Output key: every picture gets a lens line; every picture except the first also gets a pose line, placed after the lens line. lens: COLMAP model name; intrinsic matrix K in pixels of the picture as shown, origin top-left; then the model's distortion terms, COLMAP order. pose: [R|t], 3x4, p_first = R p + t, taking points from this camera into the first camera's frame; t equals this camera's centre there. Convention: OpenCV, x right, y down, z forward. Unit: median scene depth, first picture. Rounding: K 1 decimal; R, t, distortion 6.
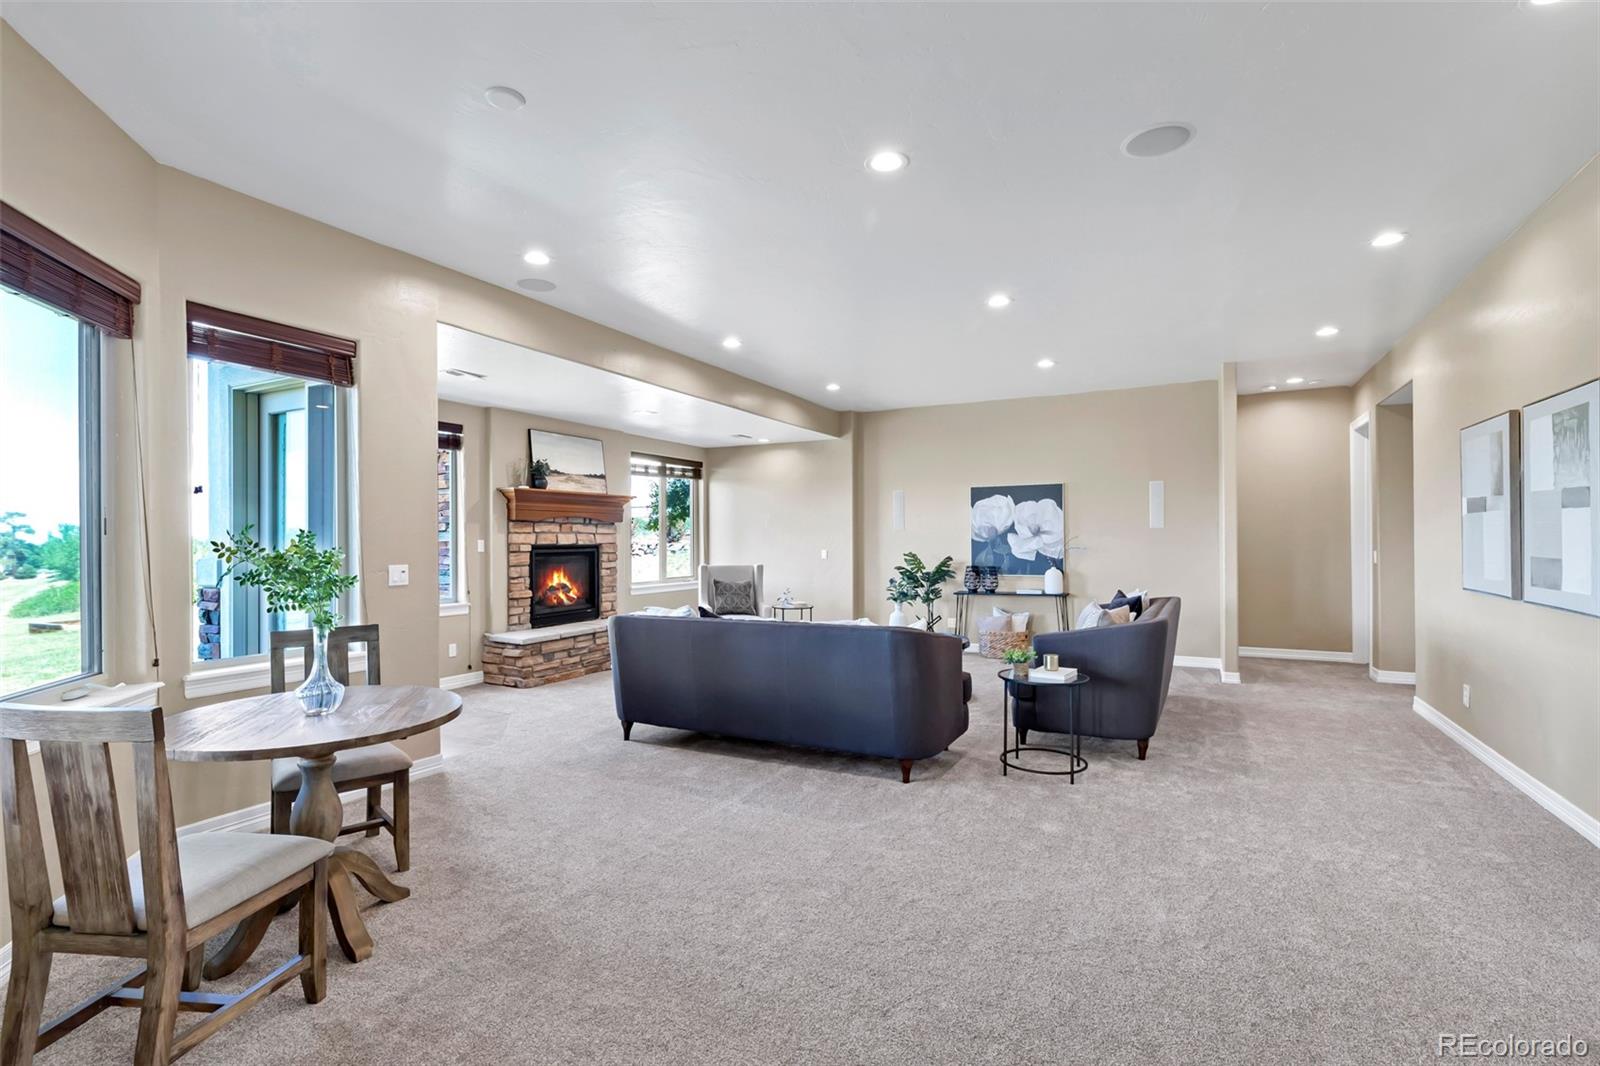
lens RADIAL K [[731.0, 0, 798.2], [0, 731.0, 532.5], [0, 0, 1]] dist [0.002607, 0.001107]
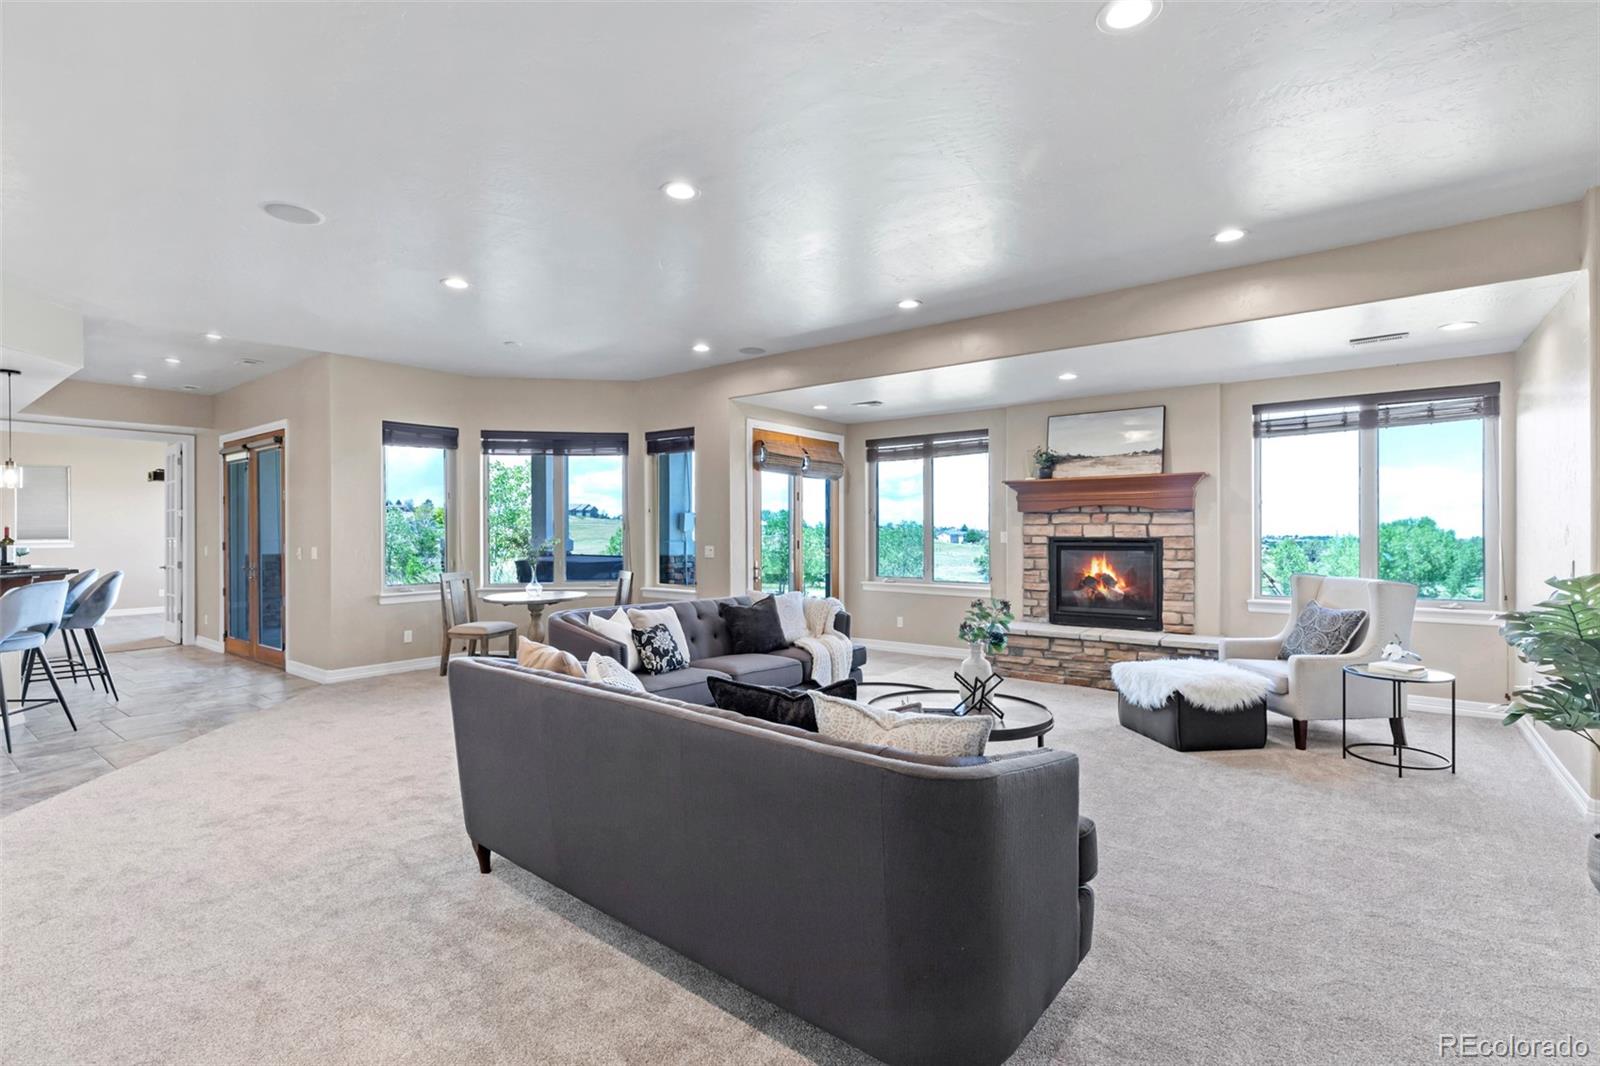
lens RADIAL K [[731.0, 0, 806.8], [0, 731.0, 535.2], [0, 0, 1]] dist [0.002607, 0.001107]
pose [[-0.160766, 0.008825, -0.986953, 0.578407], [0.009112, 0.999931, 0.007457, 0.004009], [0.986950, -0.007794, -0.160835, 0.759532]]
